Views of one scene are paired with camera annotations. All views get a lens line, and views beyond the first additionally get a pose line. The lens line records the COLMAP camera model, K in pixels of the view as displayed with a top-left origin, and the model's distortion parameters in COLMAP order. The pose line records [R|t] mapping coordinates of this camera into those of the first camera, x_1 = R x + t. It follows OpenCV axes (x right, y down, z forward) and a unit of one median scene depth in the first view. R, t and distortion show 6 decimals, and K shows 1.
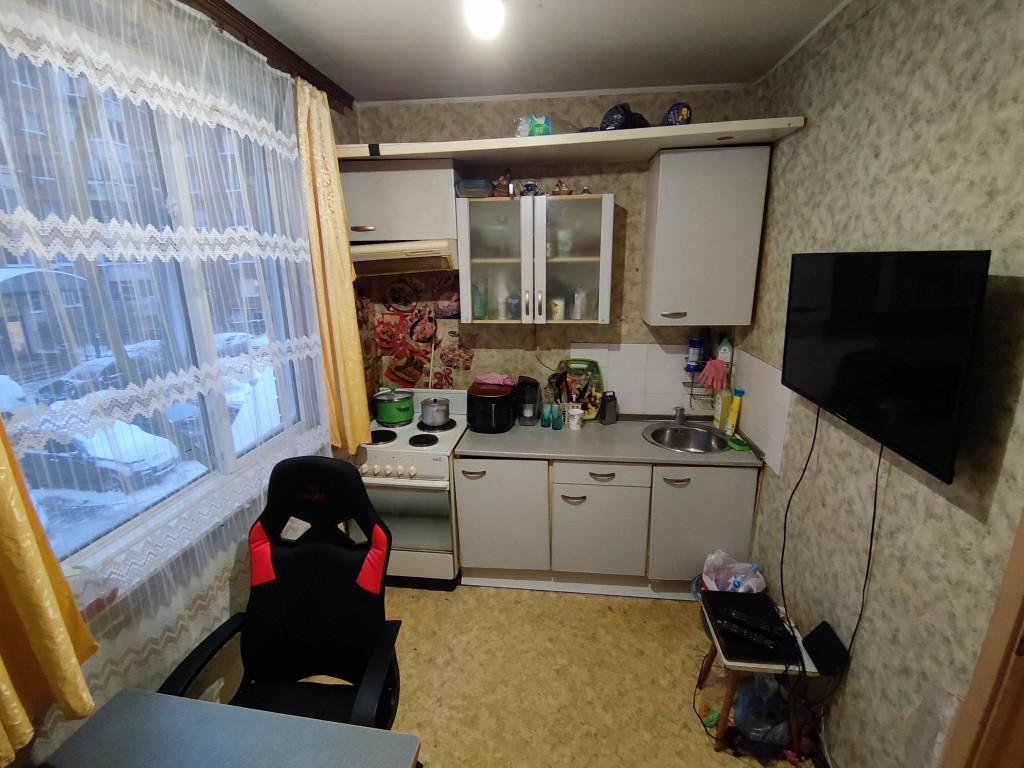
lens RADIAL K [[485.2, 0, 512.0], [0, 485.2, 386.7], [0, 0, 1]] dist [0.002688, -0.005050]
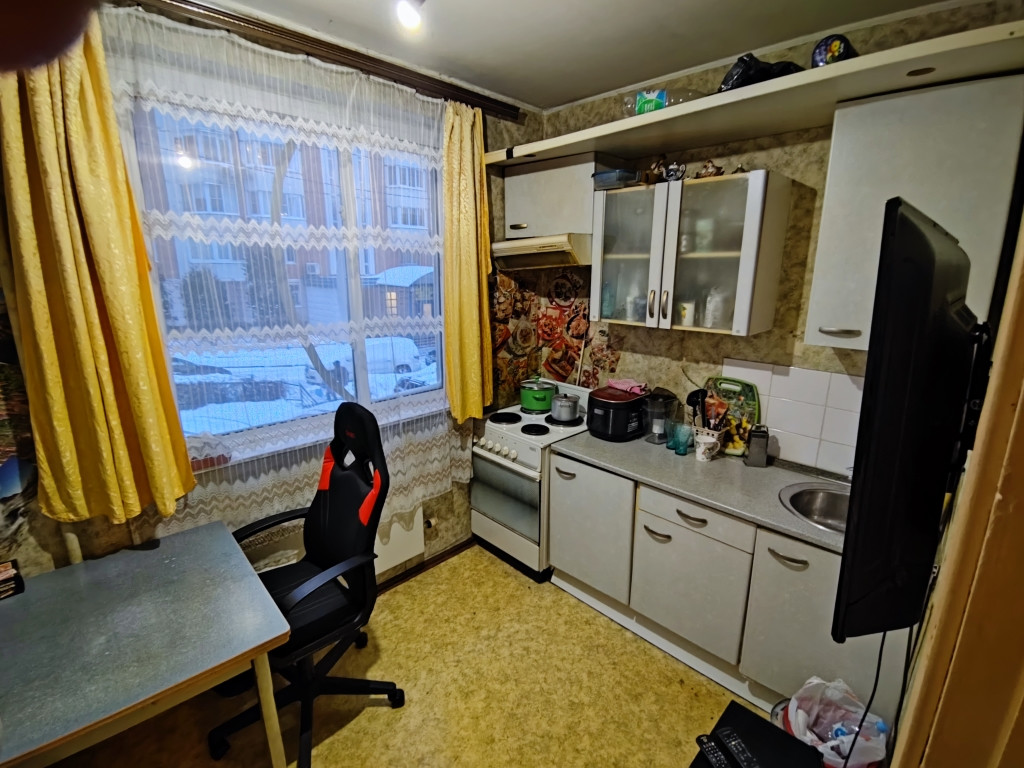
lens RADIAL K [[485.2, 0, 508.5], [0, 485.2, 389.4], [0, 0, 1]] dist [0.002688, -0.005050]
pose [[0.771980, 0.171839, -0.611978, 0.391351], [-0.177167, 0.982781, 0.052470, -0.017796], [0.610457, 0.067917, 0.789132, 0.143114]]
